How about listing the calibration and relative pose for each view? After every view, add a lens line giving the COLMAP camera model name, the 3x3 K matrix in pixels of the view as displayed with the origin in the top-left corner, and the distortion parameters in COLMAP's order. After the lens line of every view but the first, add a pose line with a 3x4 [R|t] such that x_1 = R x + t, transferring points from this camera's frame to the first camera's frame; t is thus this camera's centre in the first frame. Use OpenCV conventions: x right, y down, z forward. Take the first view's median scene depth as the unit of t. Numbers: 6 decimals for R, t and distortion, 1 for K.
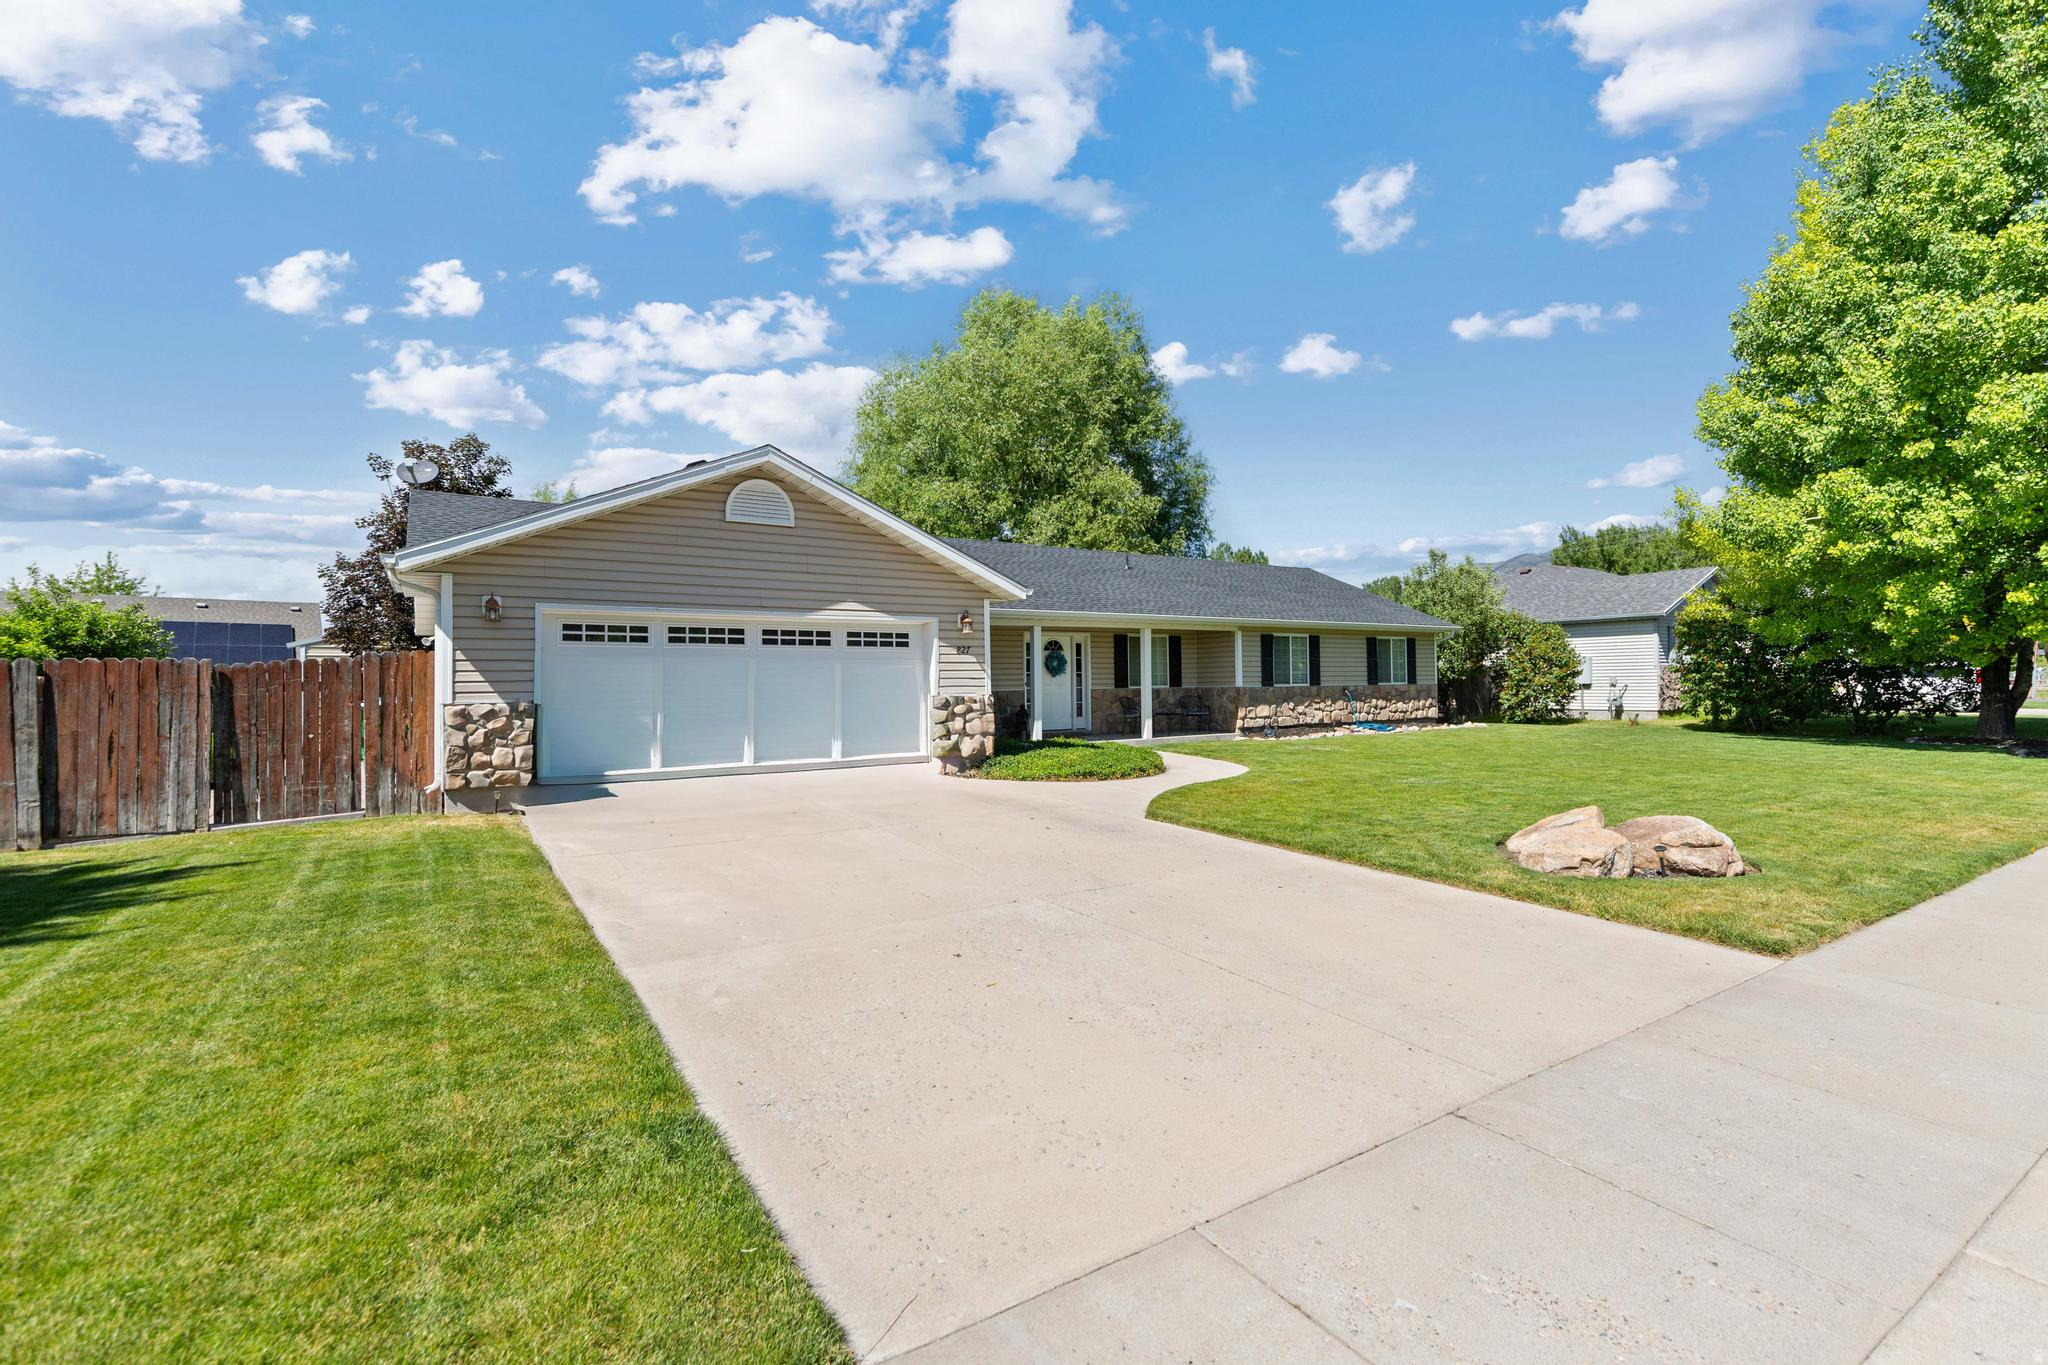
lens RADIAL K [[940.2, 0, 1040.9], [0, 940.2, 668.0], [0, 0, 1]] dist [0.009264, -0.000037]
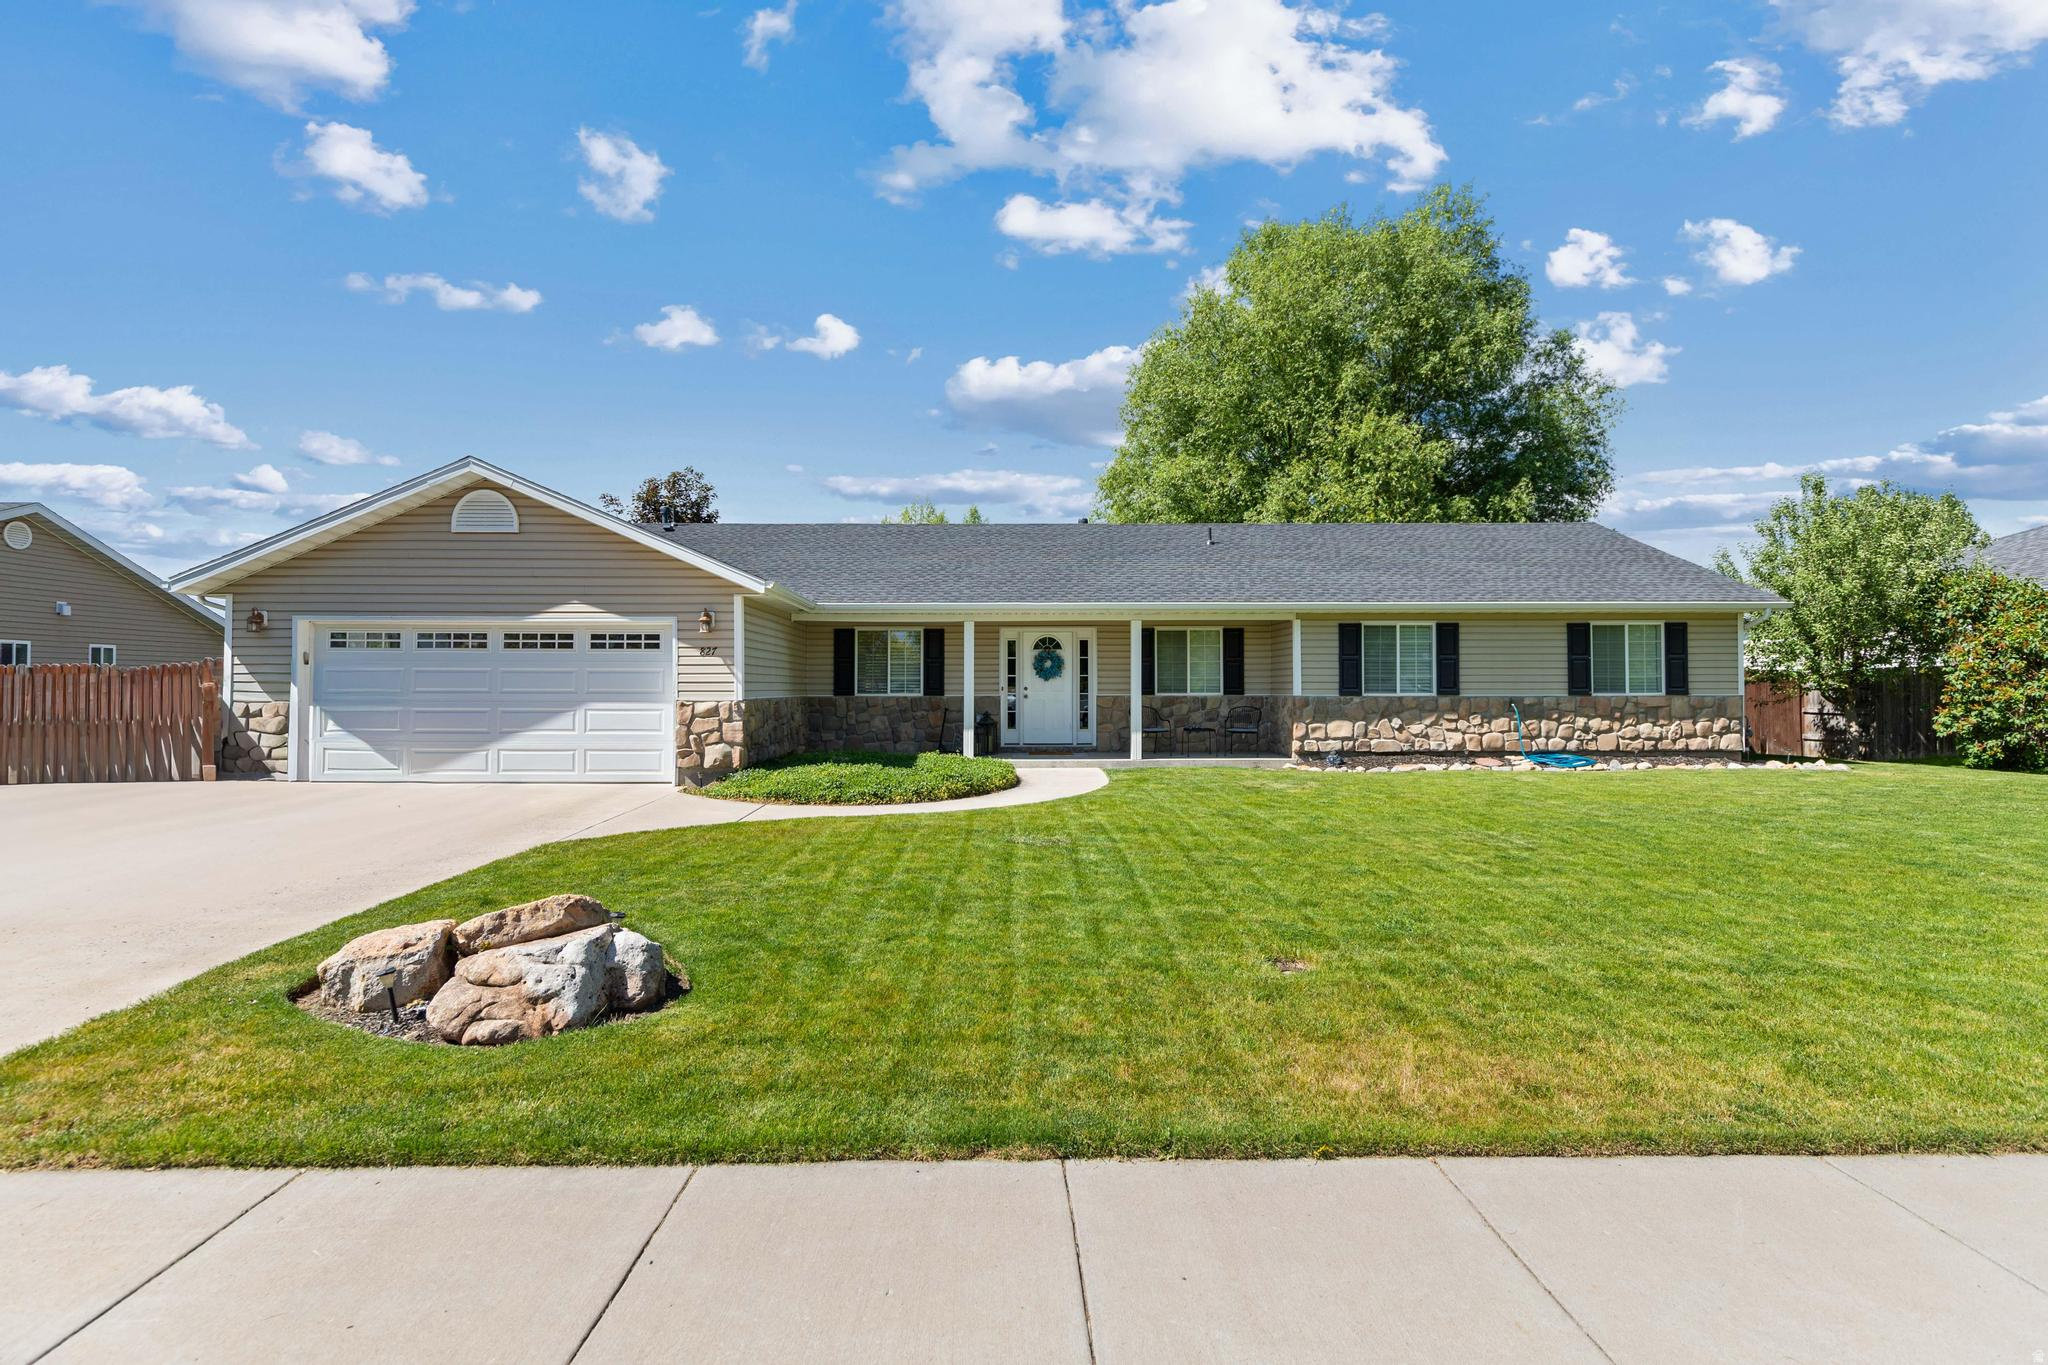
lens RADIAL K [[1014.9, 0, 1007.5], [0, 1014.9, 681.7], [0, 0, 1]] dist [0.012323, 0.000024]
pose [[0.837643, 0.002770, -0.546211, 0.466057], [0.001795, 0.999968, 0.007824, 0.002361], [0.546215, -0.007534, 0.837611, 0.216179]]
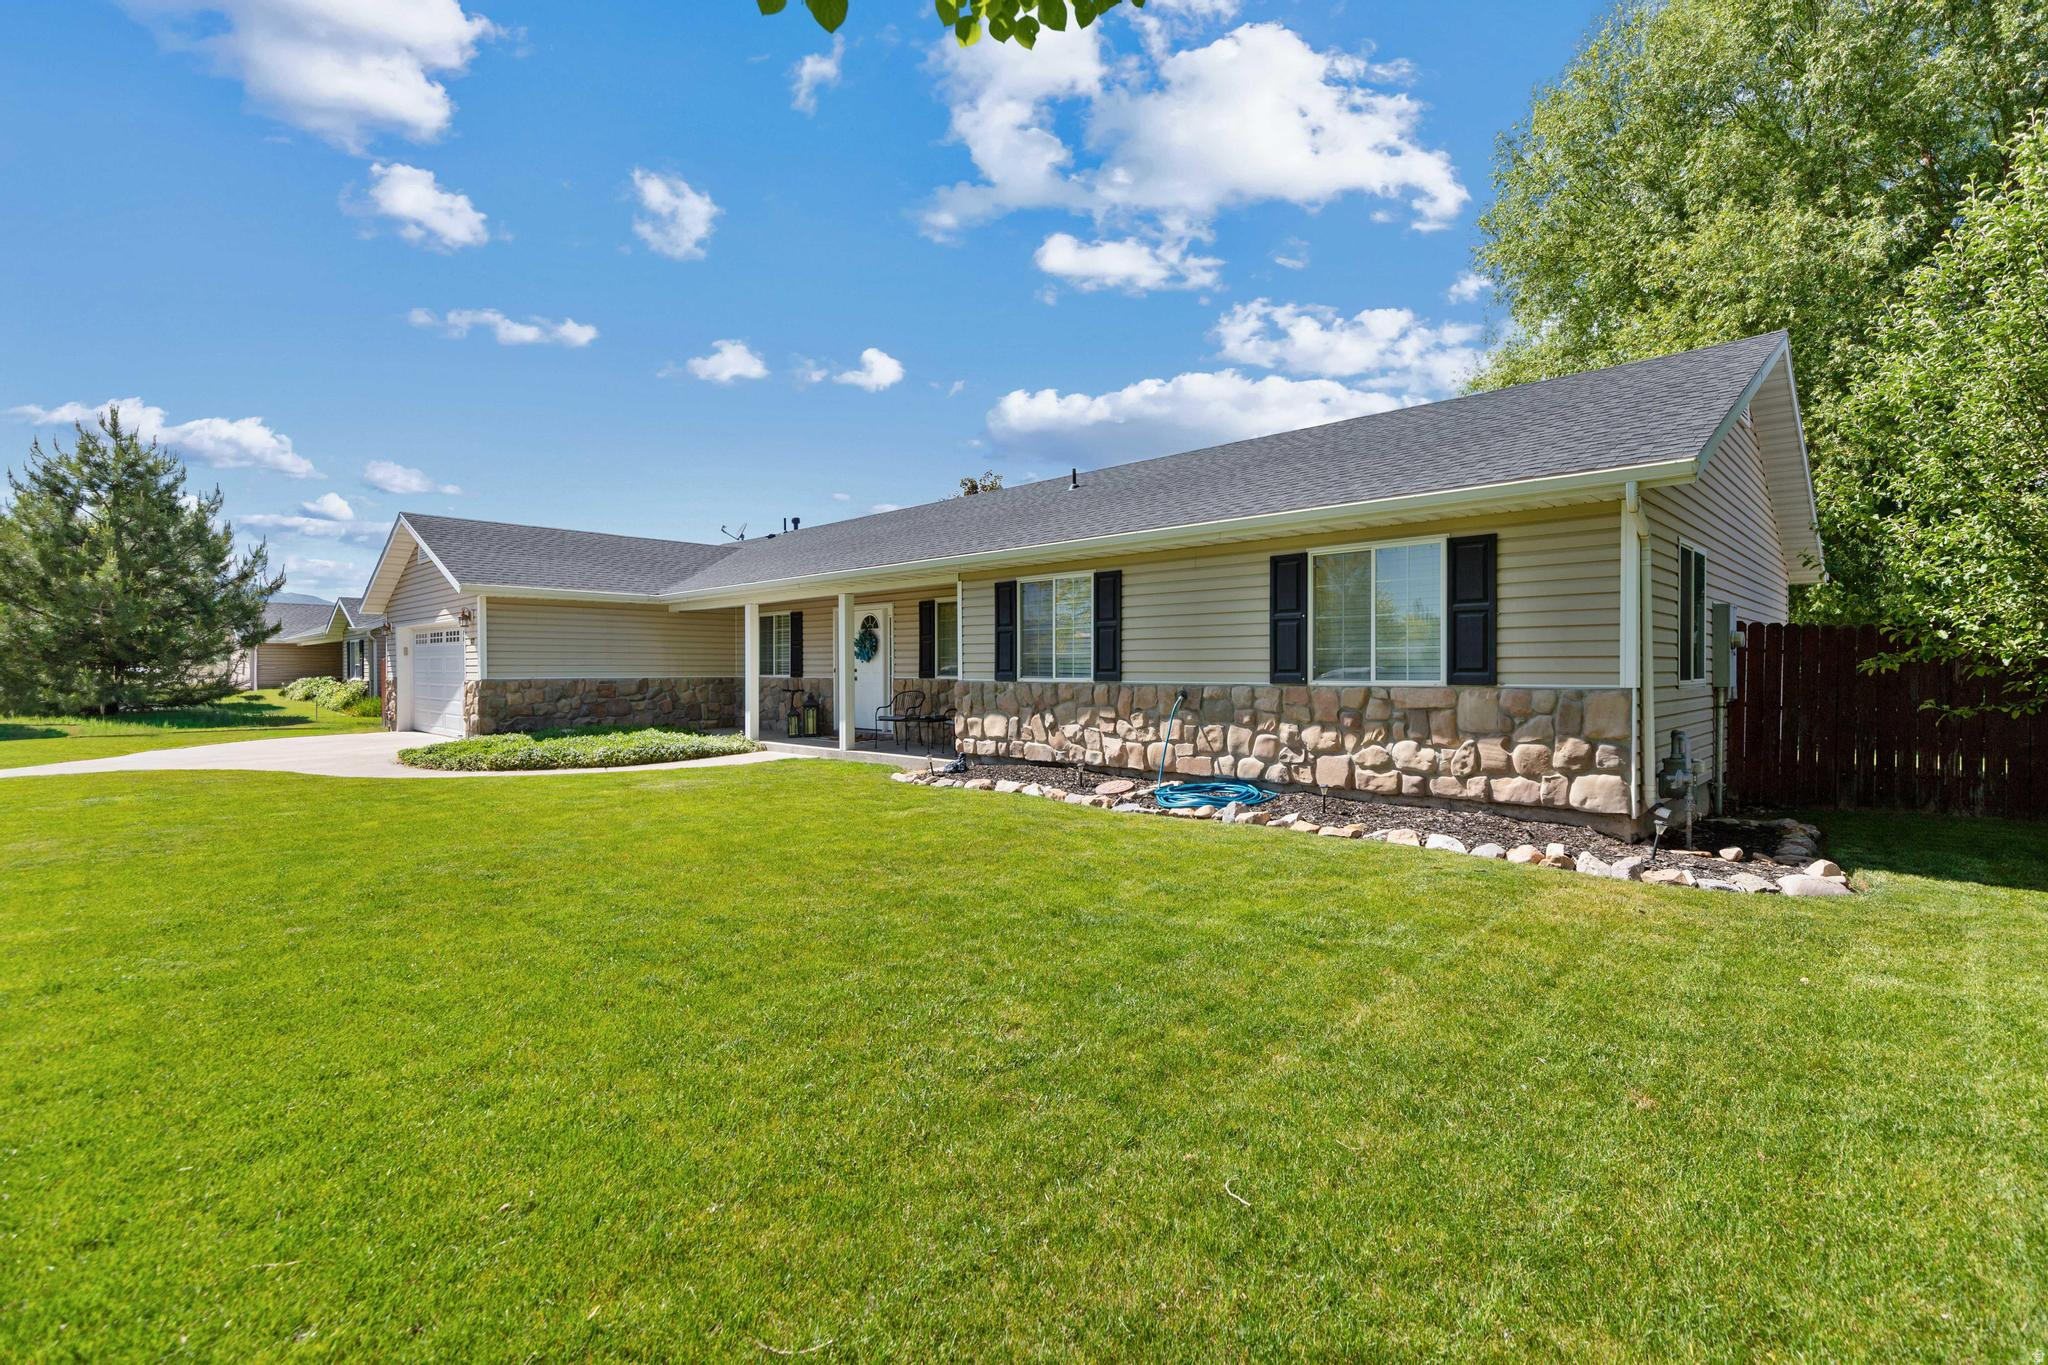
lens RADIAL K [[940.2, 0, 1026.6], [0, 940.2, 681.9], [0, 0, 1]] dist [0.009264, -0.000037]
pose [[0.196947, 0.017380, -0.980260, 0.793062], [0.006492, 0.999798, 0.019030, 0.010724], [0.980393, -0.010112, 0.196795, 0.949251]]
